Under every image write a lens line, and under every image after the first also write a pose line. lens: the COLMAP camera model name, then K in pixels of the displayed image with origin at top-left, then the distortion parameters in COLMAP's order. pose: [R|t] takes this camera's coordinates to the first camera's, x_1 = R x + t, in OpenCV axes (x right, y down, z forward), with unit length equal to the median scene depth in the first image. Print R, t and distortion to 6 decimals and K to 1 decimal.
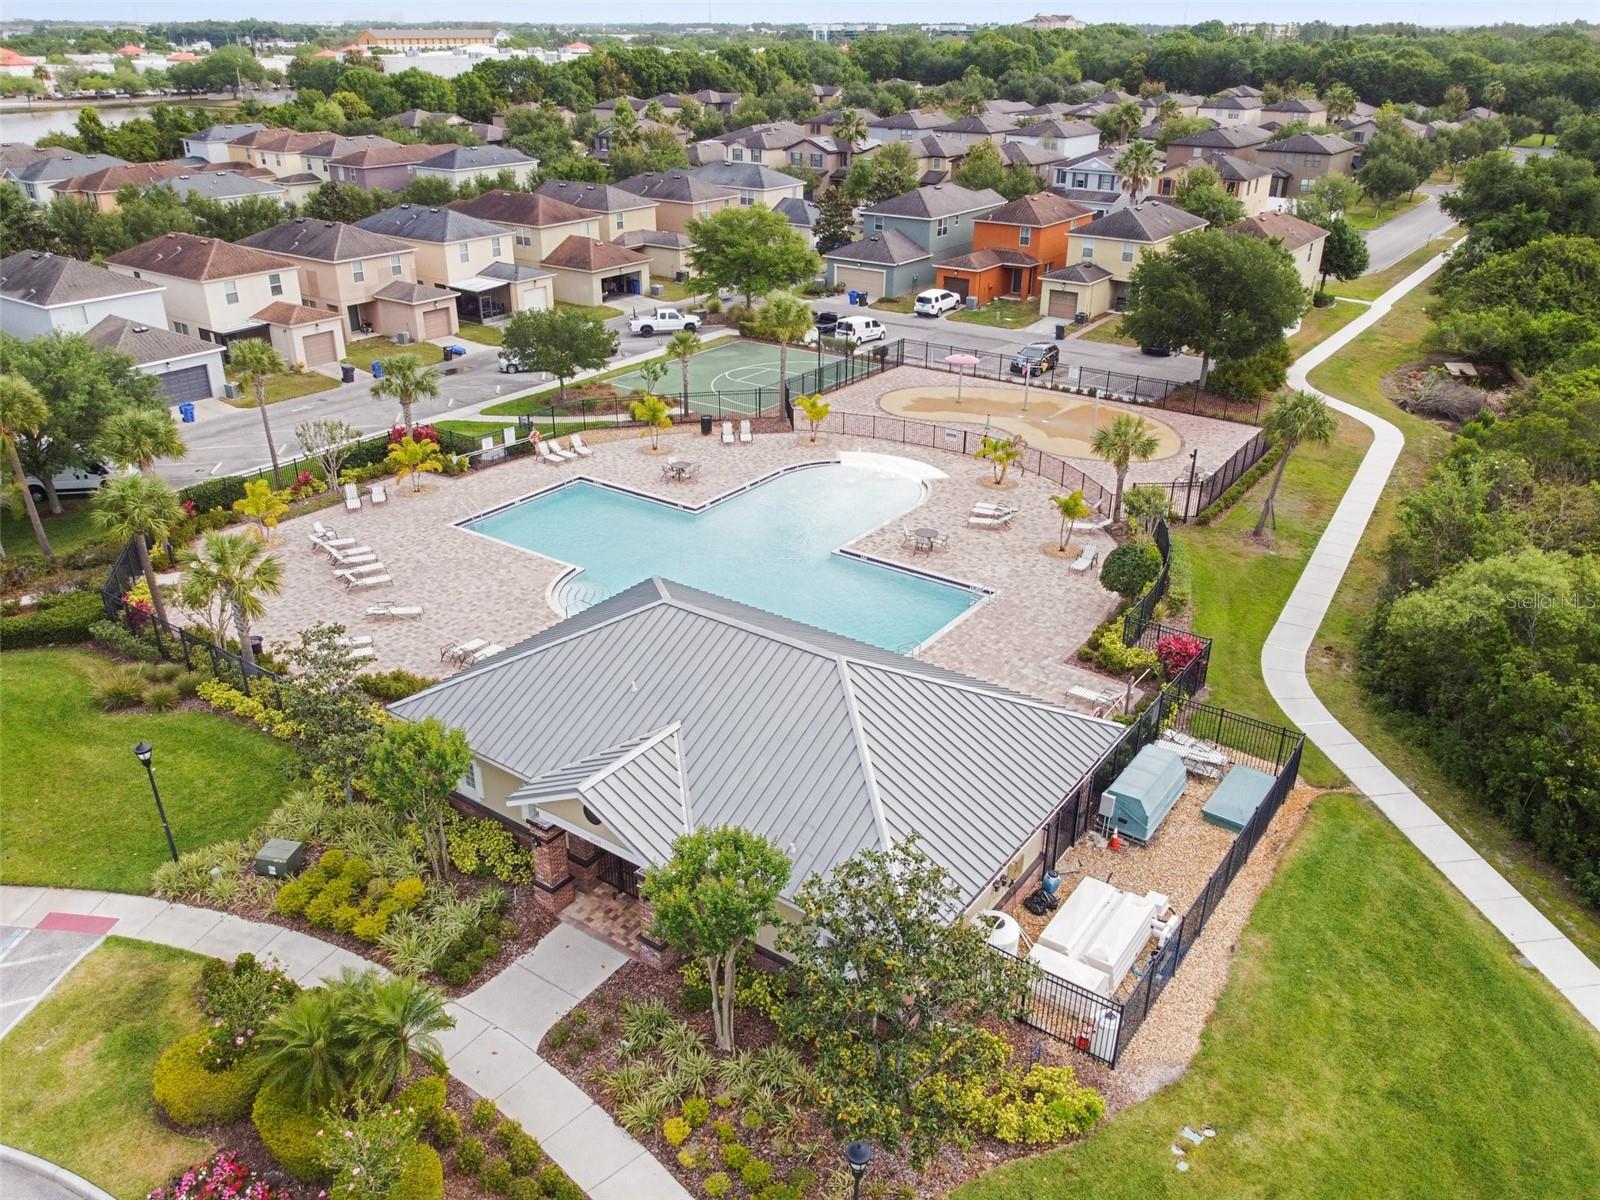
lens RADIAL K [[1213.8, 0, 800.0], [0, 1213.8, 600.0], [0, 0, 1]] dist [-0.001707, 0.000366]
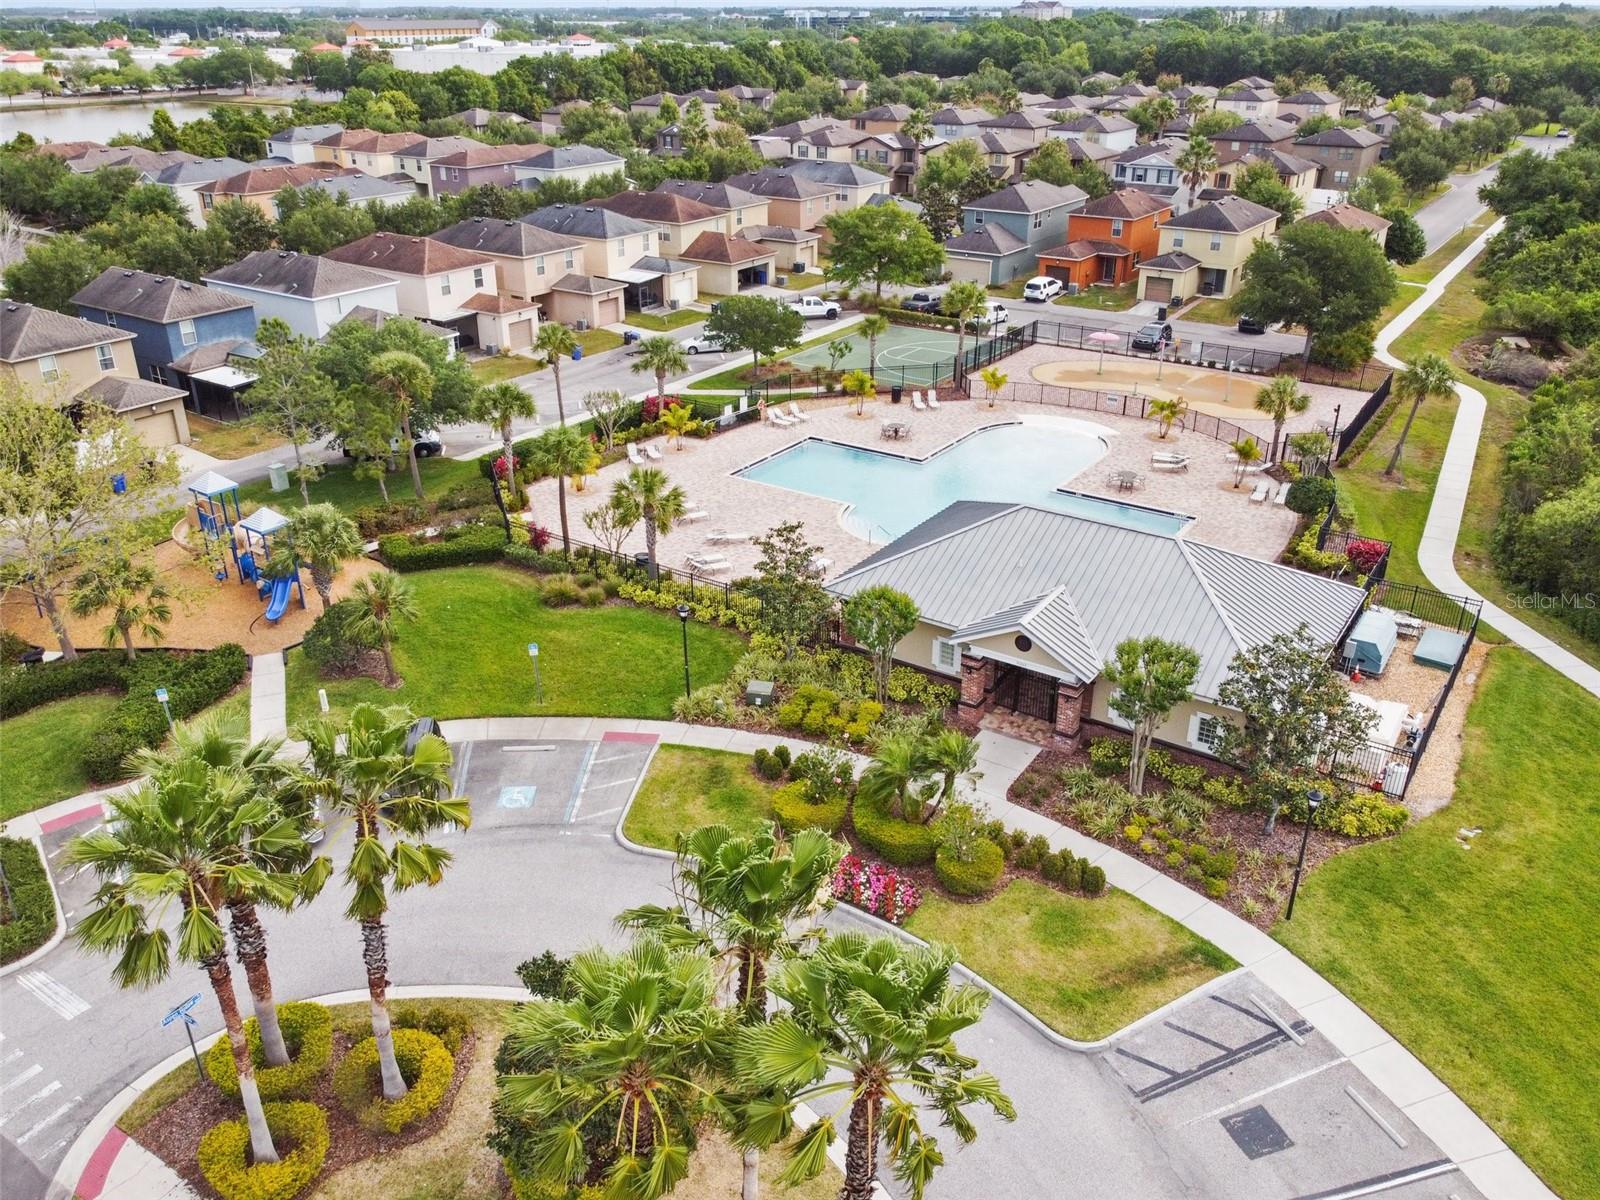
lens RADIAL K [[1251.7, 0, 800.0], [0, 1251.7, 600.0], [0, 0, 1]] dist [-0.001798, 0.001613]
pose [[0.999625, -0.015292, 0.022695, -0.165085], [0.015300, 0.999883, -0.000143, 0.042972], [-0.022690, 0.000490, 0.999742, -0.165230]]
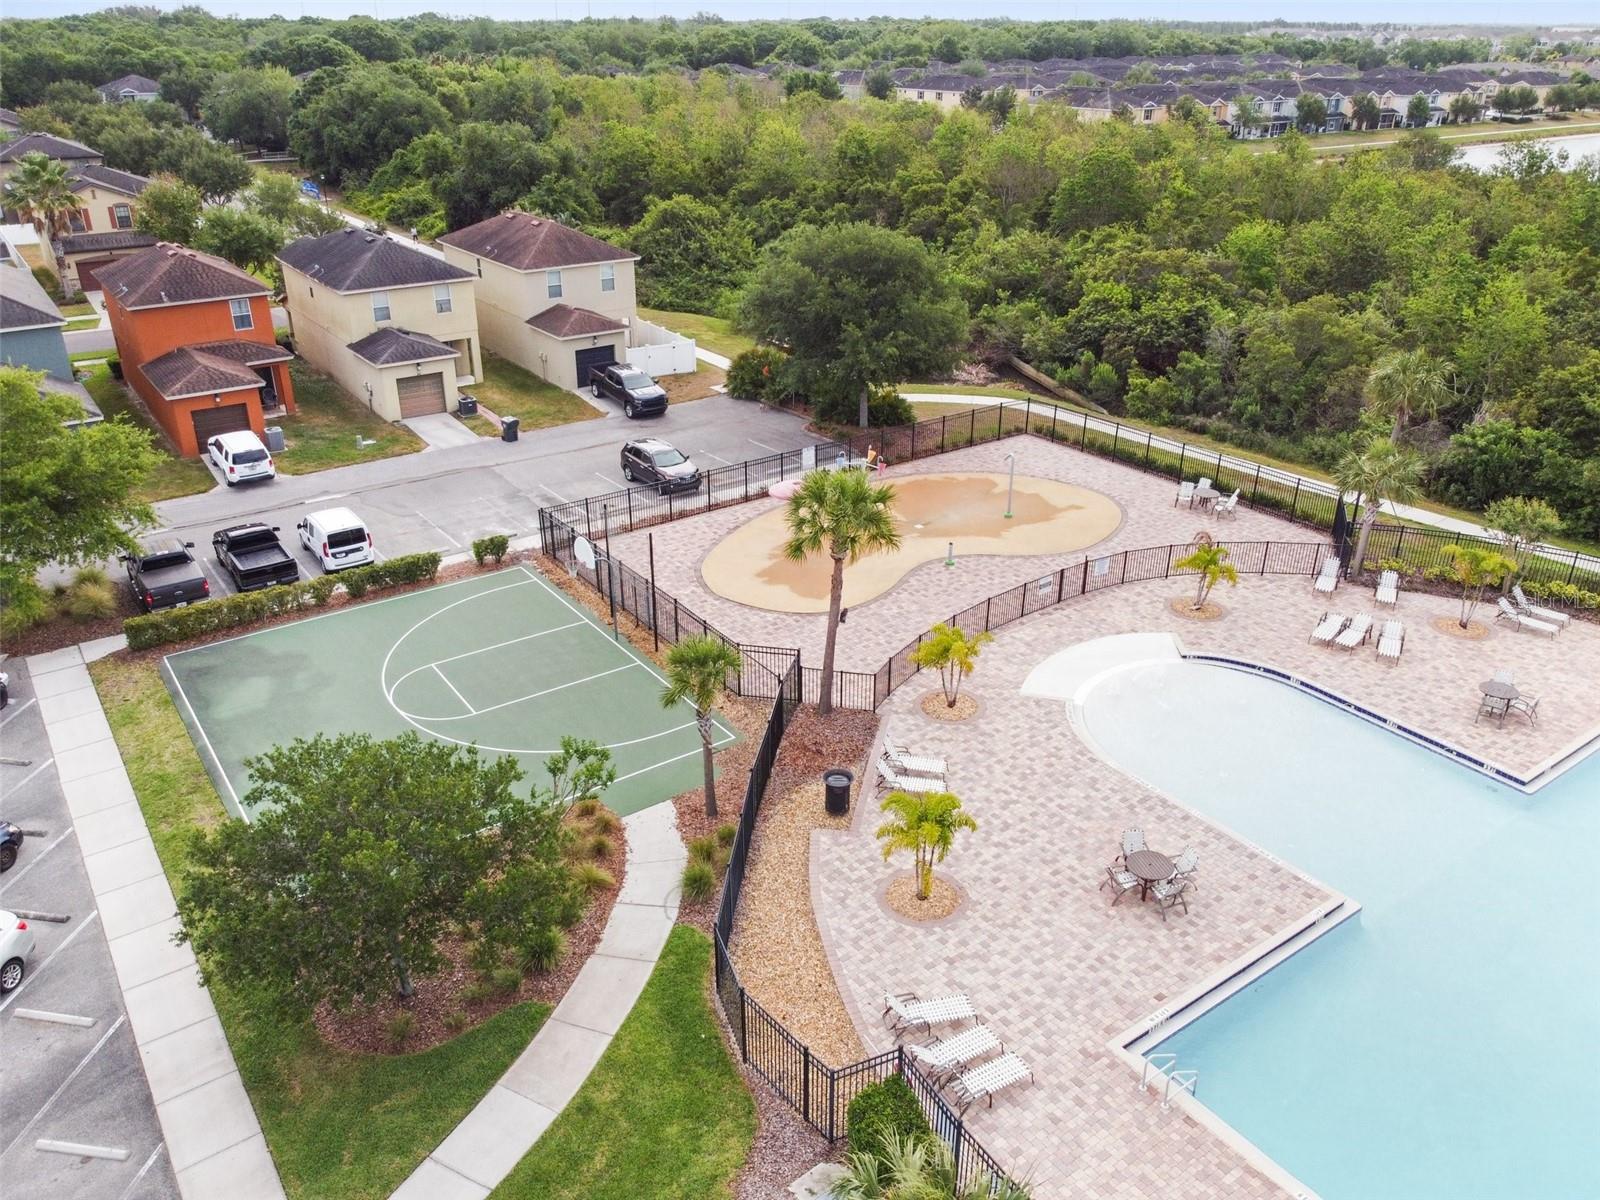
lens RADIAL K [[1213.8, 0, 800.0], [0, 1213.8, 600.0], [0, 0, 1]] dist [-0.001707, 0.000366]
pose [[0.323017, -0.410876, 0.852550, -0.358237], [0.407207, 0.873529, 0.266702, -0.273924], [-0.854308, 0.261015, 0.449476, 0.651432]]
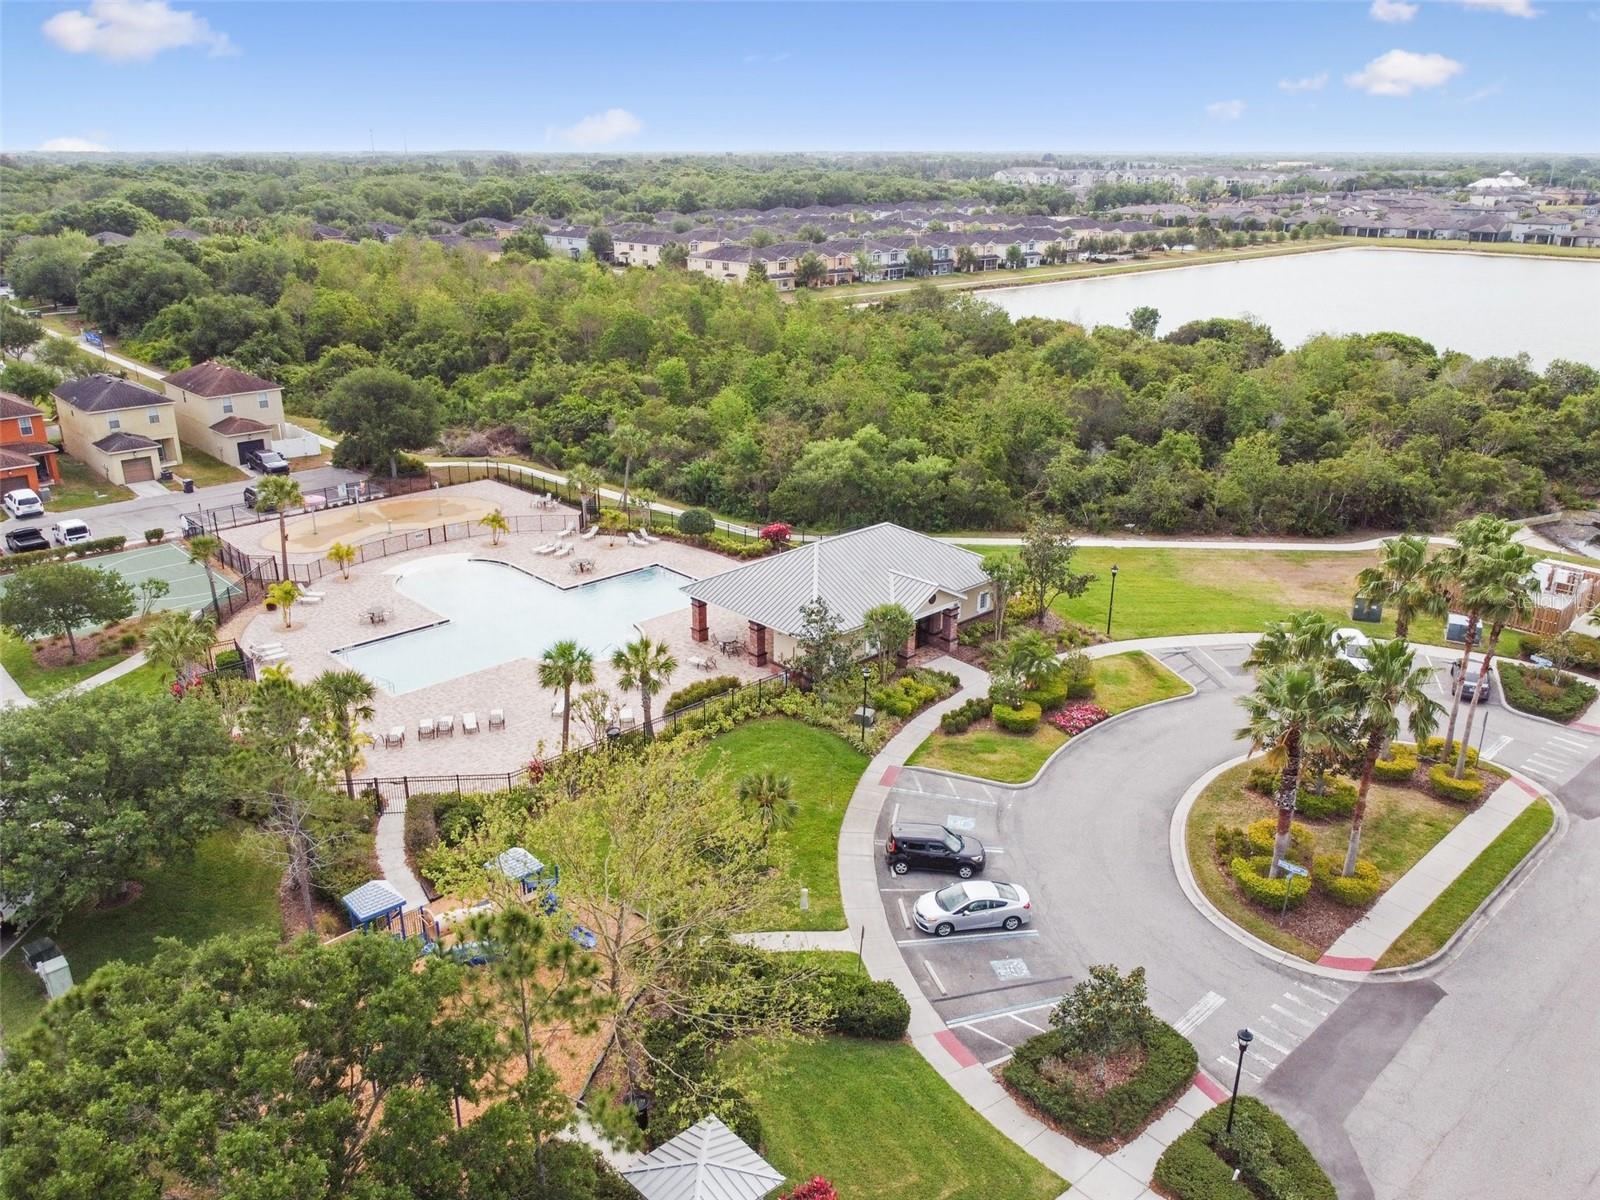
lens RADIAL K [[1213.8, 0, 800.0], [0, 1213.8, 600.0], [0, 0, 1]] dist [-0.001707, 0.000366]
pose [[0.197435, -0.344759, 0.917693, -0.830594], [0.422174, 0.874767, 0.237805, -0.169313], [-0.884753, 0.340475, 0.318258, 0.173220]]
